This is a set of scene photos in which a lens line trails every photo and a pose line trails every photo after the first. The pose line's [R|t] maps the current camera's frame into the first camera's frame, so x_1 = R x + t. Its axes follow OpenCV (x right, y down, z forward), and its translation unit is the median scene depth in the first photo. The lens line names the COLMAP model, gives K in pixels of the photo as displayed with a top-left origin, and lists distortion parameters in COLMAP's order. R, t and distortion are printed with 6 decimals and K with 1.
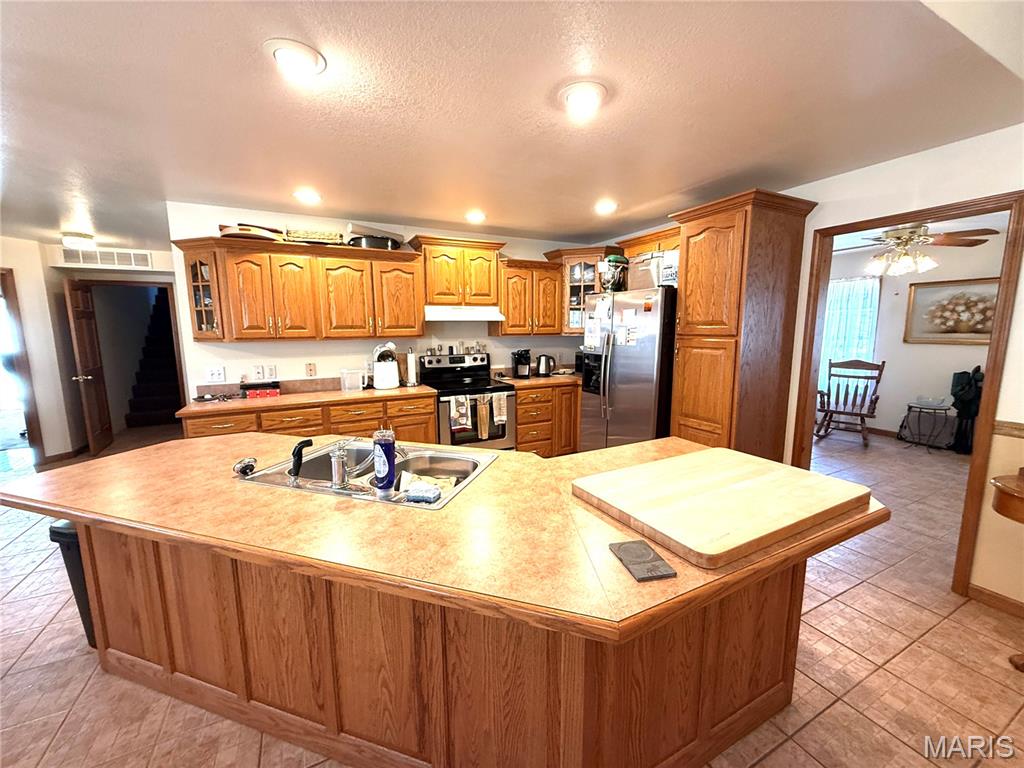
lens RADIAL K [[406.0, 0, 510.3], [0, 406.0, 384.1], [0, 0, 1]] dist [-0.000203, -0.000162]
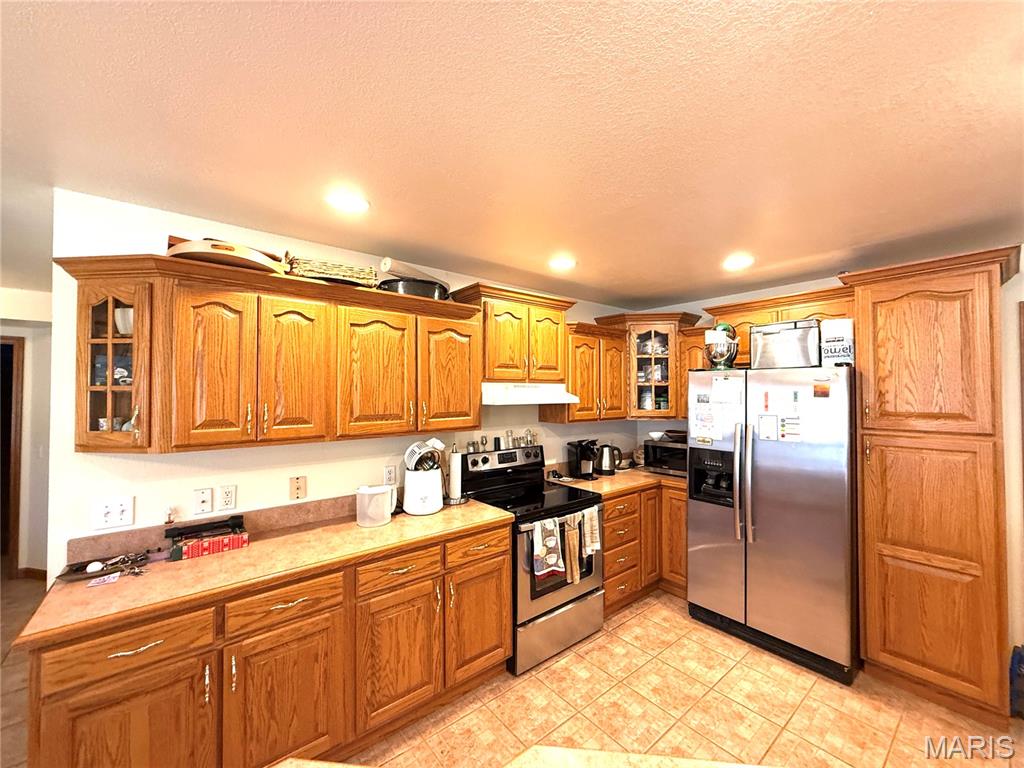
lens RADIAL K [[406.0, 0, 510.3], [0, 406.0, 384.1], [0, 0, 1]] dist [-0.000203, -0.000162]
pose [[0.977445, 0.010428, 0.210934, -0.317048], [0.023639, 0.987101, -0.158342, -0.084011], [-0.209864, 0.159757, 0.964590, 0.341968]]
